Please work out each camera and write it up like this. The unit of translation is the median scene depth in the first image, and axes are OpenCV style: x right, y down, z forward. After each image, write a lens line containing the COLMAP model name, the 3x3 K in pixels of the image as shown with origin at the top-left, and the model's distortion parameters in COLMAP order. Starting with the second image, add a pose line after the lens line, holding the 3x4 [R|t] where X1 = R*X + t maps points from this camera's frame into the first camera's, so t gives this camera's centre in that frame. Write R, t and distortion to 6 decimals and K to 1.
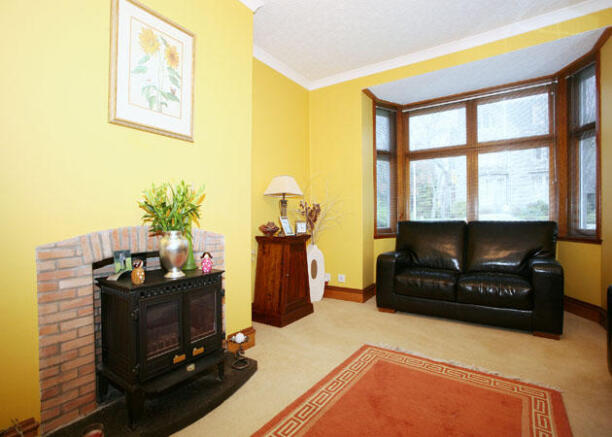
lens RADIAL K [[303.7, 0, 306.8], [0, 303.7, 207.3], [0, 0, 1]] dist [-0.028866, 0.000422]
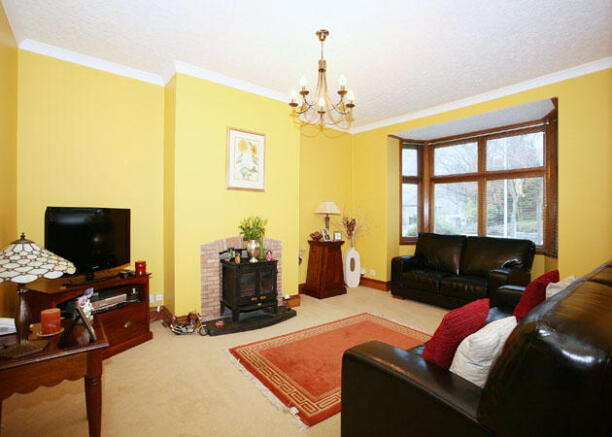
lens RADIAL K [[303.7, 0, 306.8], [0, 303.7, 207.3], [0, 0, 1]] dist [-0.028866, 0.000422]
pose [[0.954790, 0.012664, -0.297010, 0.343554], [-0.008911, 0.999862, 0.013989, -0.114521], [0.297147, -0.010710, 0.954772, -0.574677]]
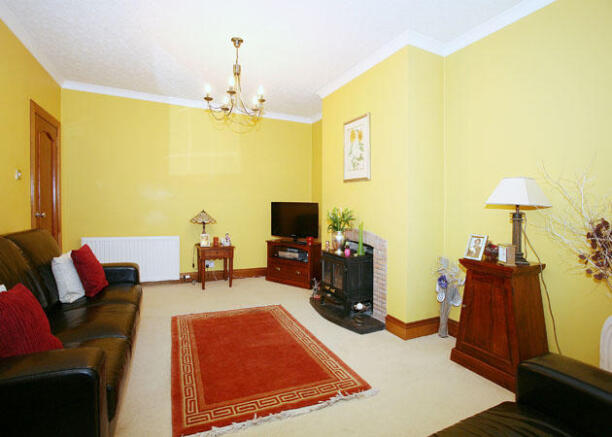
lens RADIAL K [[314.9, 0, 305.0], [0, 314.9, 215.4], [0, 0, 1]] dist [-0.000891, 0.000042]
pose [[-0.507226, 0.013280, -0.861711, 0.982322], [0.004819, 0.999909, 0.012573, -0.036108], [0.861800, 0.002225, -0.507244, 1.210460]]
